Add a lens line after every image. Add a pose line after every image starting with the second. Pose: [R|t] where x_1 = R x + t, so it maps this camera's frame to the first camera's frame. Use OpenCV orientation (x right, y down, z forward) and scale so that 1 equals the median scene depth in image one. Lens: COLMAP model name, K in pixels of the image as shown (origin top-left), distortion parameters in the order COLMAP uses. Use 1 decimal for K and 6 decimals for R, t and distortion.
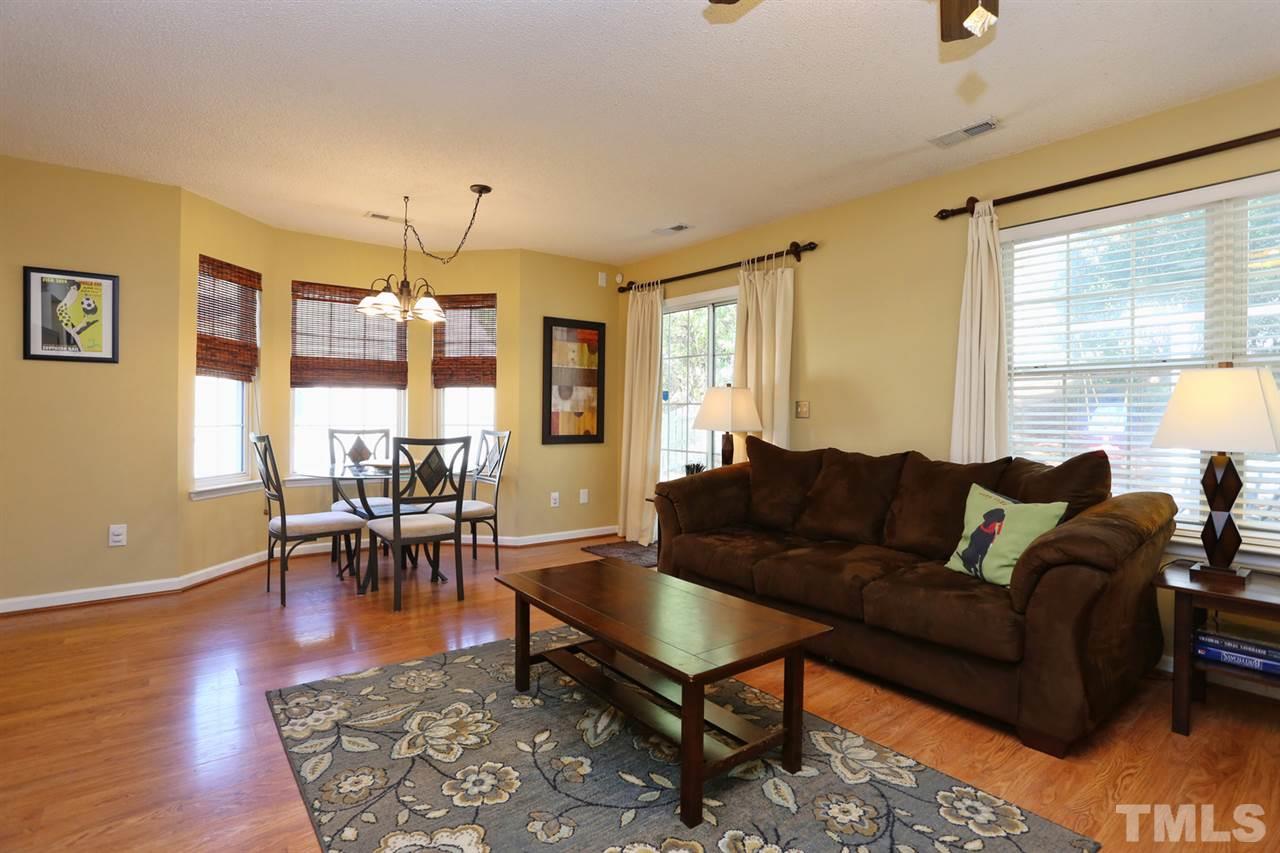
lens RADIAL K [[625.6, 0, 633.7], [0, 625.6, 418.5], [0, 0, 1]] dist [-0.068887, 0.029807]
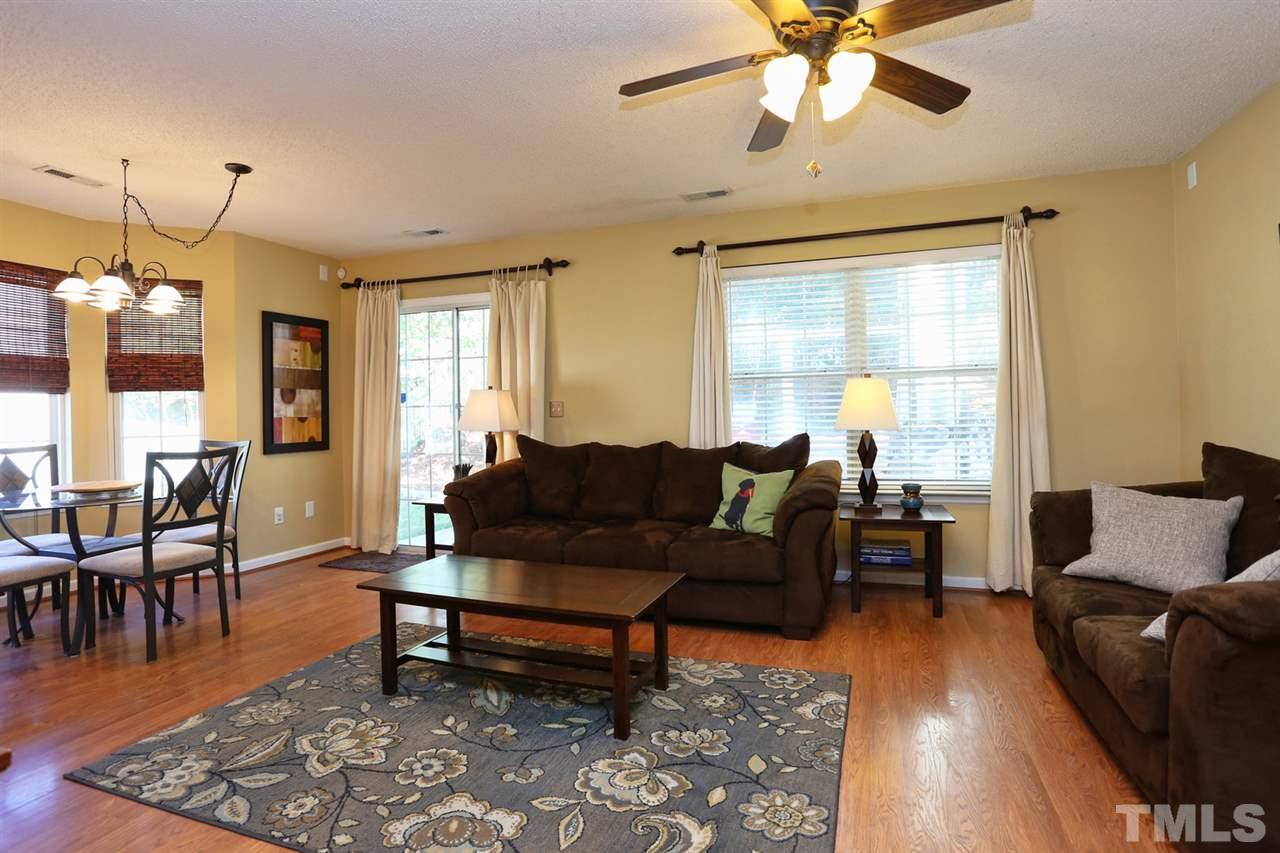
lens RADIAL K [[656.1, 0, 631.2], [0, 656.1, 413.4], [0, 0, 1]] dist [-0.068571, 0.034488]
pose [[0.849086, -0.023509, 0.527731, -0.264864], [0.027718, 0.999616, -0.000066, -0.003921], [-0.527526, 0.014684, 0.849412, -0.071790]]
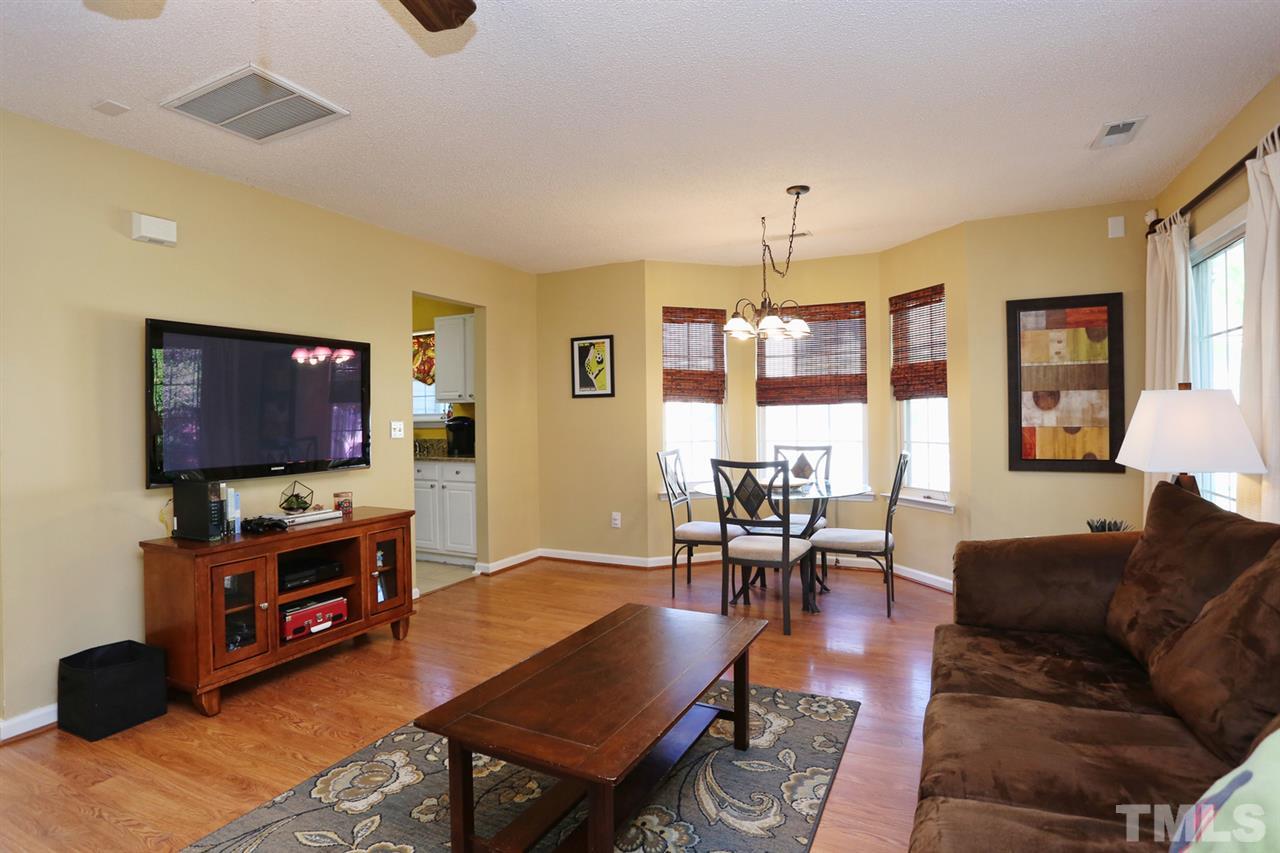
lens RADIAL K [[656.1, 0, 631.2], [0, 656.1, 413.4], [0, 0, 1]] dist [-0.068571, 0.034488]
pose [[0.430169, -0.017384, -0.902581, 0.516434], [0.009782, 0.999846, -0.014596, -0.029596], [0.902695, -0.002551, 0.430273, 0.367813]]
